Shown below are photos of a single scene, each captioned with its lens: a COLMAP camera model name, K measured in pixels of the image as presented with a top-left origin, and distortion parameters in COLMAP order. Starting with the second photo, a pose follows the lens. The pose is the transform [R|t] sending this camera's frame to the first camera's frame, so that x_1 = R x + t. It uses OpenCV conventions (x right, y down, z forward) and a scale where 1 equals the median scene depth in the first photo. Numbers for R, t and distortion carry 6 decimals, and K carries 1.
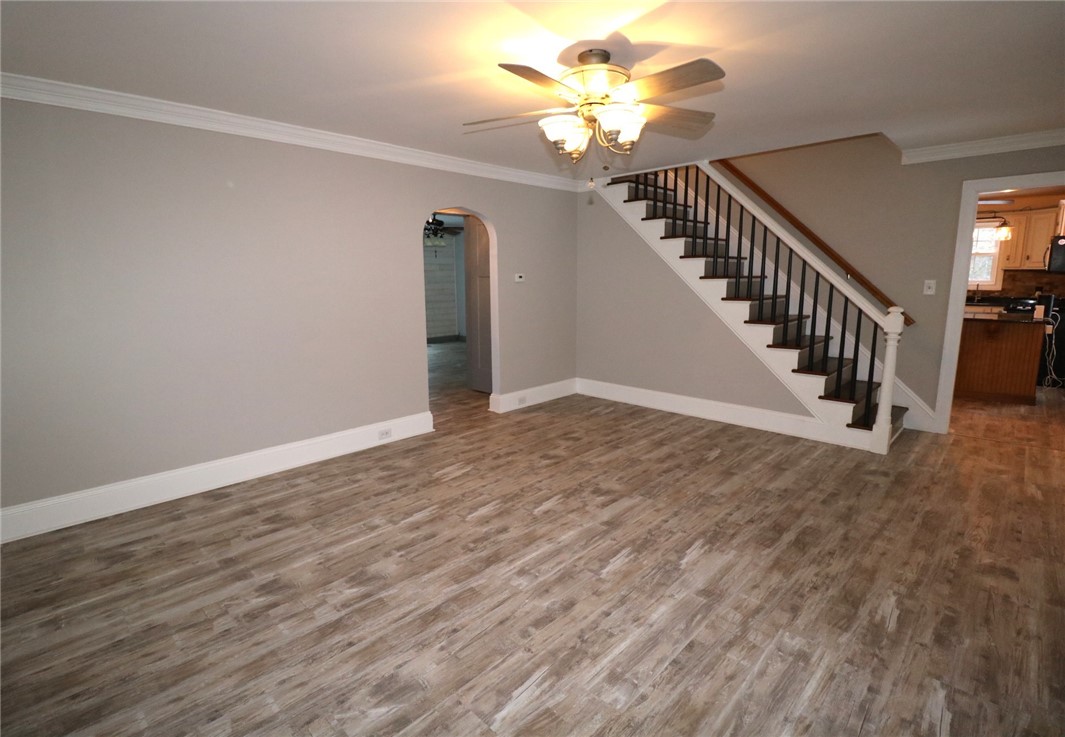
lens RADIAL K [[518.1, 0, 513.8], [0, 518.1, 364.0], [0, 0, 1]] dist [-0.007227, -0.008768]
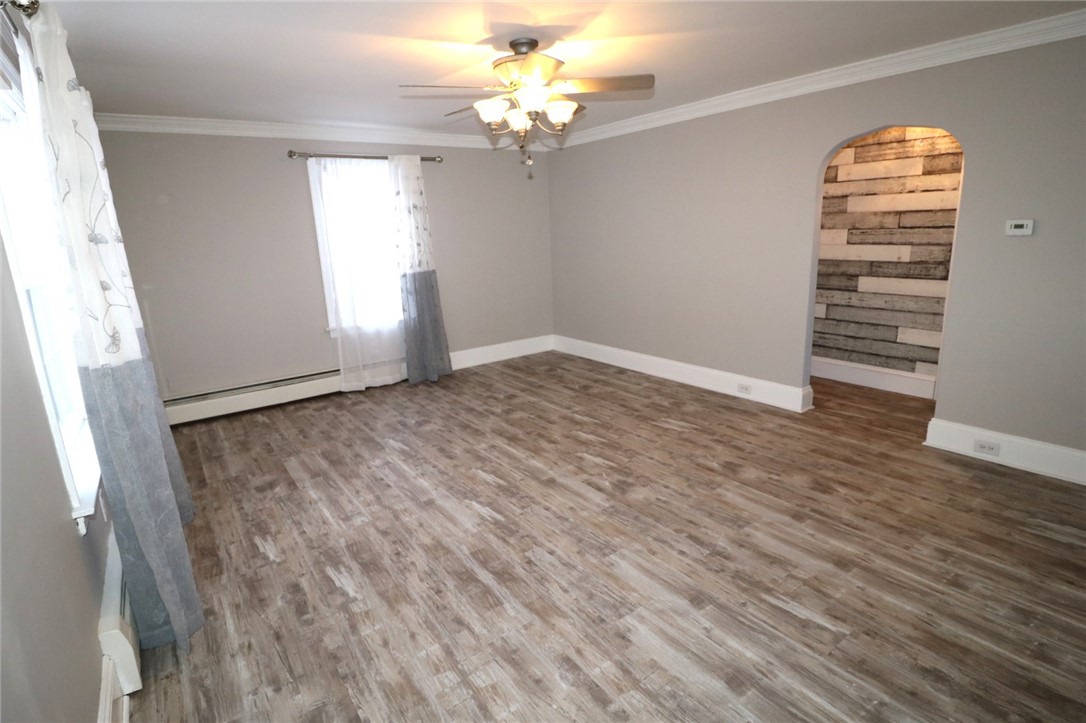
lens RADIAL K [[541.5, 0, 523.2], [0, 541.5, 357.6], [0, 0, 1]] dist [-0.002879, -0.007412]
pose [[-0.178375, 0.246554, -0.952572, 1.228242], [-0.120656, 0.955311, 0.269857, -0.231792], [0.976537, 0.163070, -0.140655, 1.098971]]
